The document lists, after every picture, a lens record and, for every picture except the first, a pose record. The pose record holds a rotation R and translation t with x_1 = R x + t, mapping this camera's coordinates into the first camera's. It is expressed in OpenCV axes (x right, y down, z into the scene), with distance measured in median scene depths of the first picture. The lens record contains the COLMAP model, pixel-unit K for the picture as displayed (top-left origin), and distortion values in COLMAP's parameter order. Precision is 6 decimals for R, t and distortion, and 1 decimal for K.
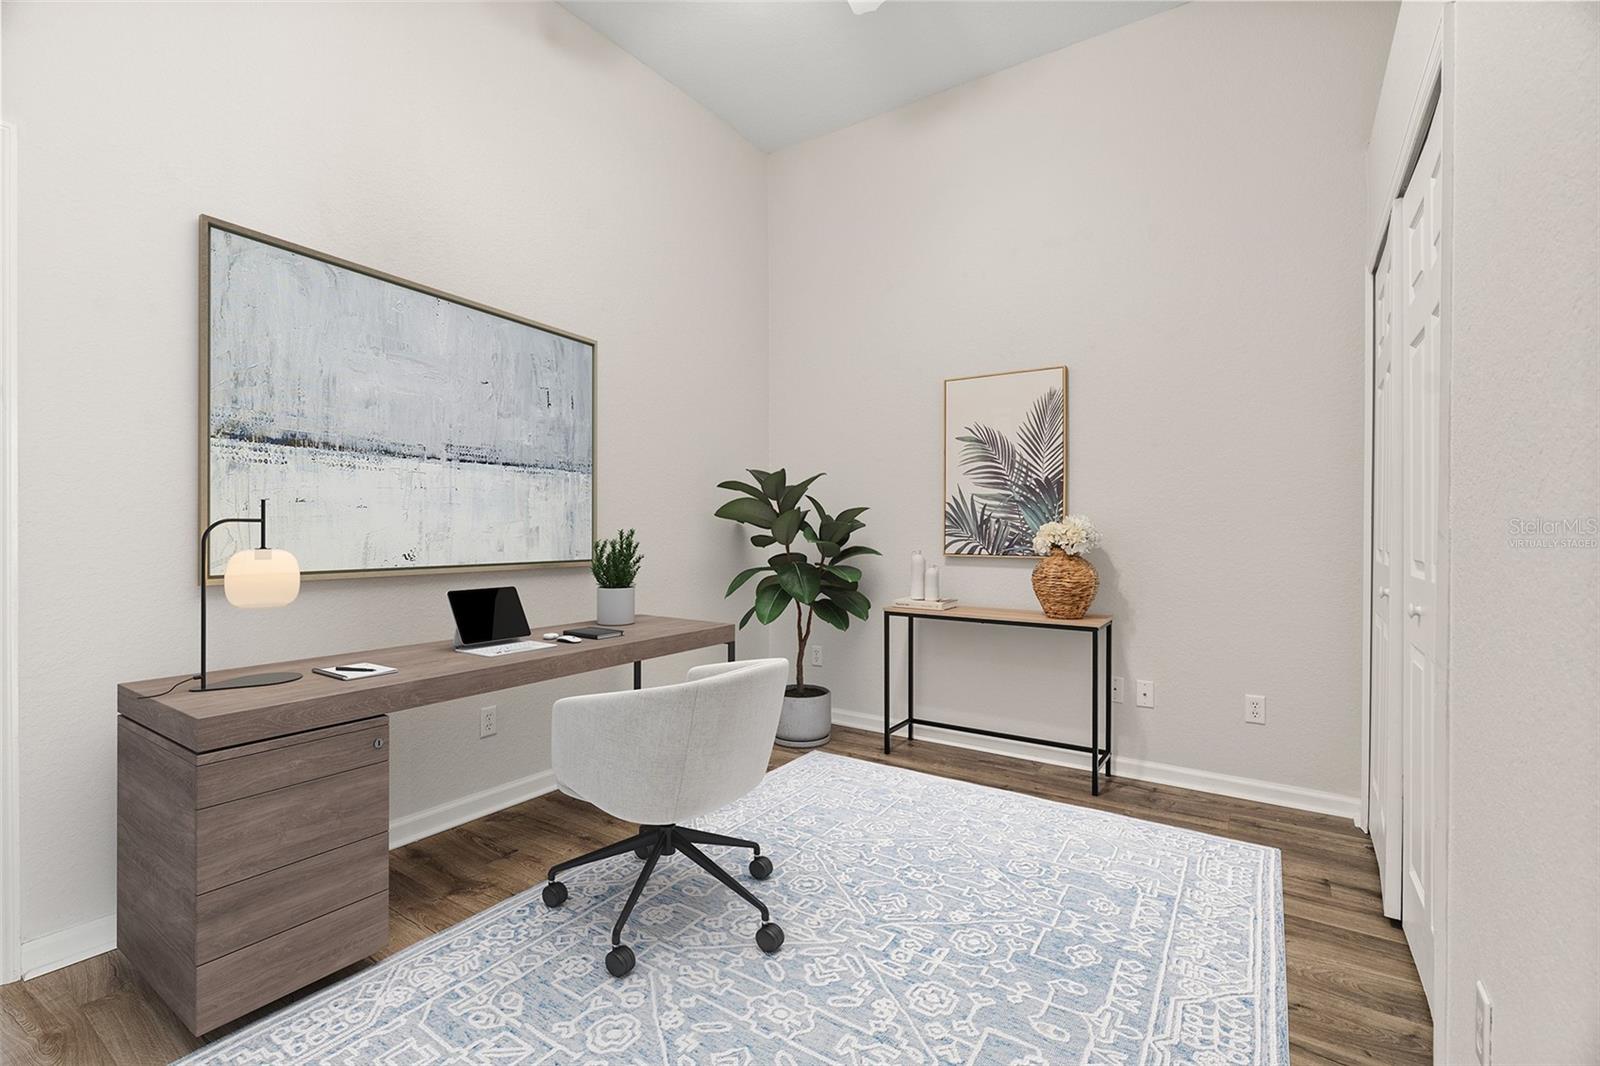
lens RADIAL K [[715.4, 0, 801.9], [0, 715.4, 529.2], [0, 0, 1]] dist [0.000717, 0.000234]
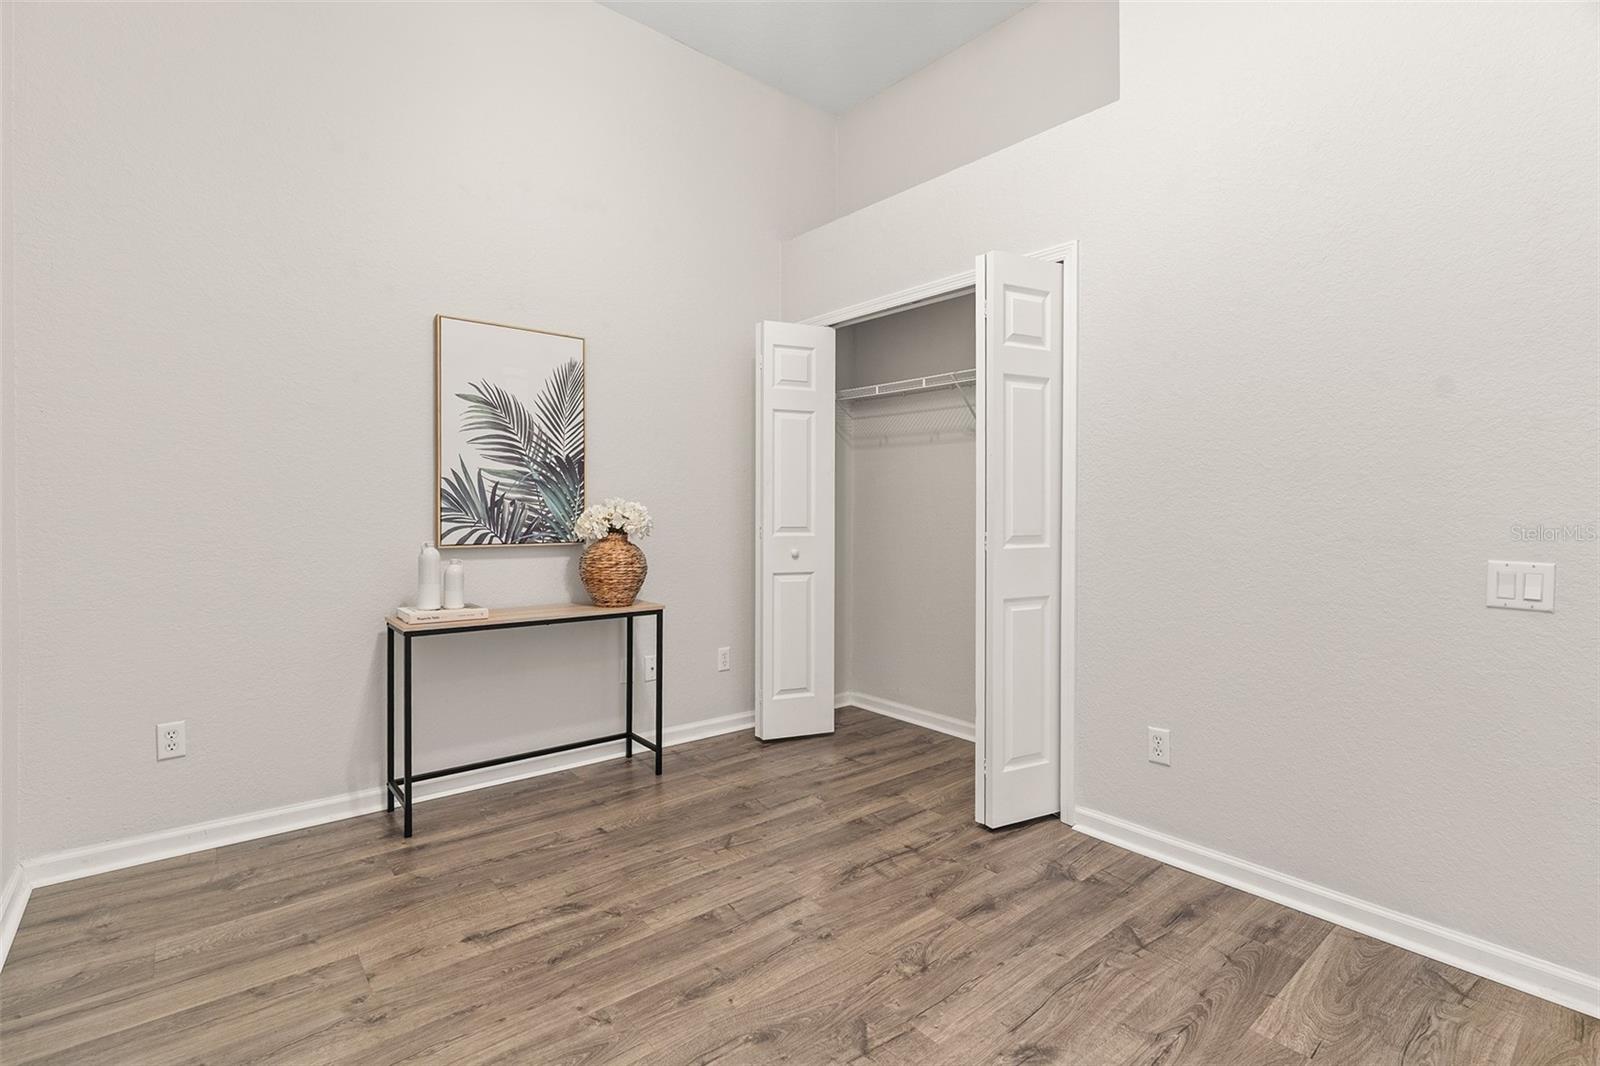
lens RADIAL K [[715.4, 0, 803.4], [0, 715.4, 526.1], [0, 0, 1]] dist [0.000717, 0.000234]
pose [[0.300583, -0.011048, 0.953692, -0.425555], [0.007510, 0.999929, 0.009217, 0.010449], [-0.953726, 0.004392, 0.300645, 0.429468]]
